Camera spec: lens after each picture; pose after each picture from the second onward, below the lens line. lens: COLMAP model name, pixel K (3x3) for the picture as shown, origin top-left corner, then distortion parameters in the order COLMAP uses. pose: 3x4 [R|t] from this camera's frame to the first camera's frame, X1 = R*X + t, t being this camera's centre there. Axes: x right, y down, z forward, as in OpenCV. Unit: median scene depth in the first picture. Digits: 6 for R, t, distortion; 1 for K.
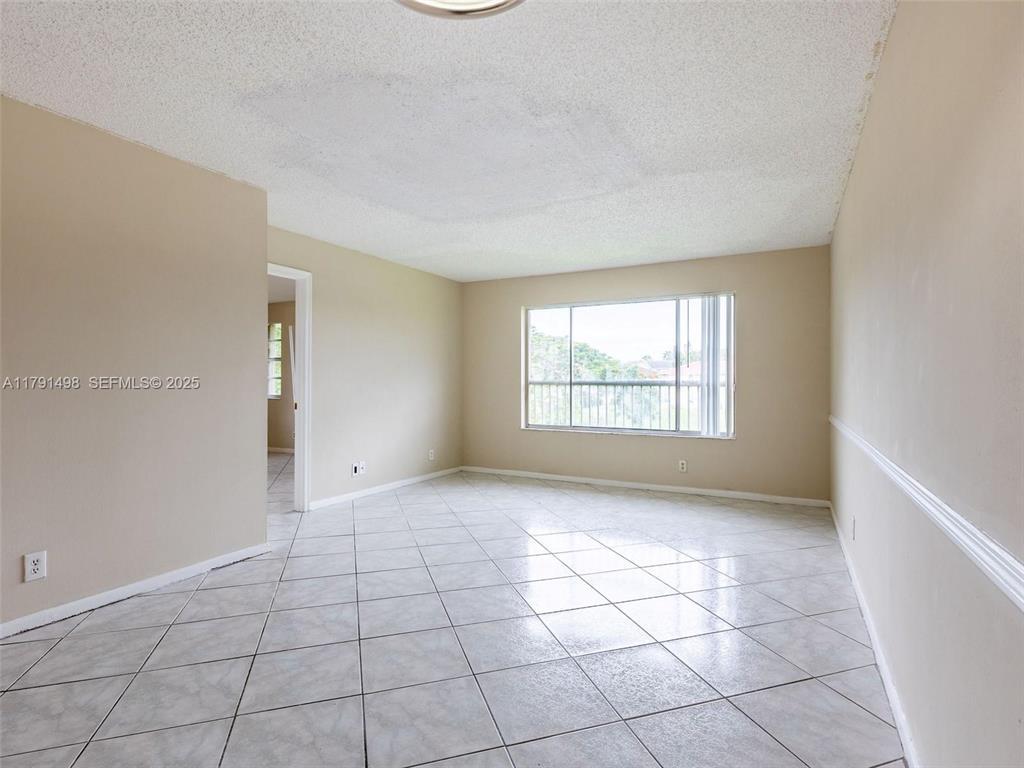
lens RADIAL K [[514.4, 0, 512.0], [0, 514.4, 384.0], [0, 0, 1]] dist [-0.001864, -0.000589]
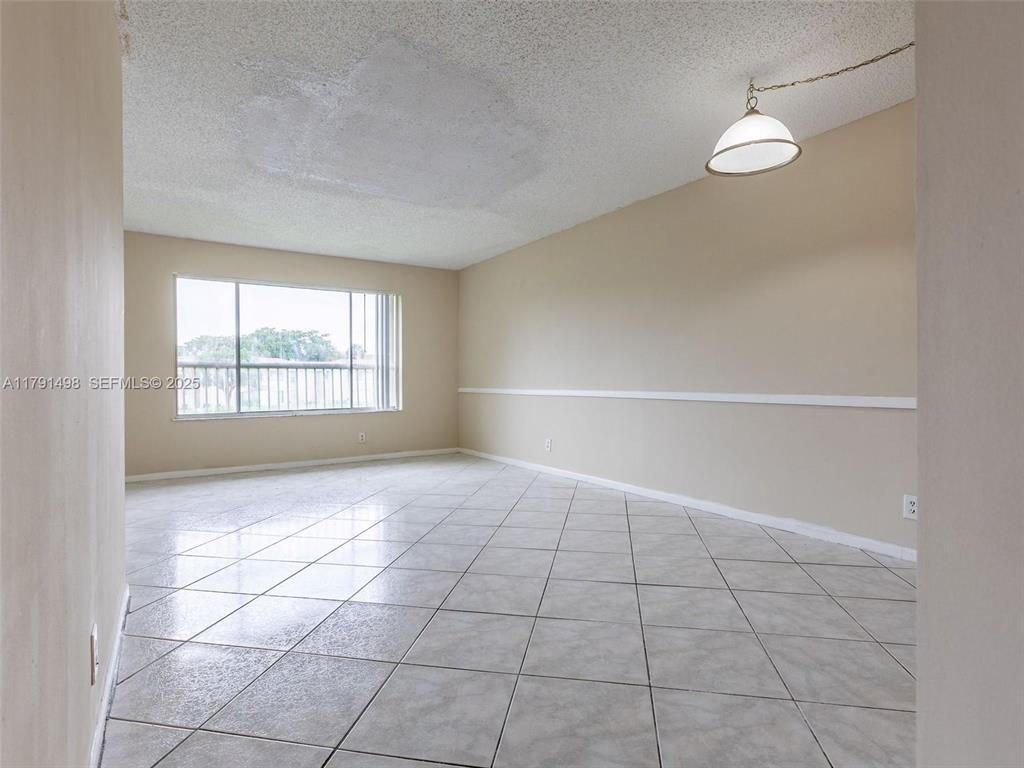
lens RADIAL K [[514.4, 0, 512.0], [0, 514.4, 384.0], [0, 0, 1]] dist [-0.001864, -0.000589]
pose [[0.480646, -0.014165, 0.876800, -0.502276], [0.008528, 0.999898, 0.011479, 0.027157], [-0.876873, 0.001960, 0.480718, 0.146435]]
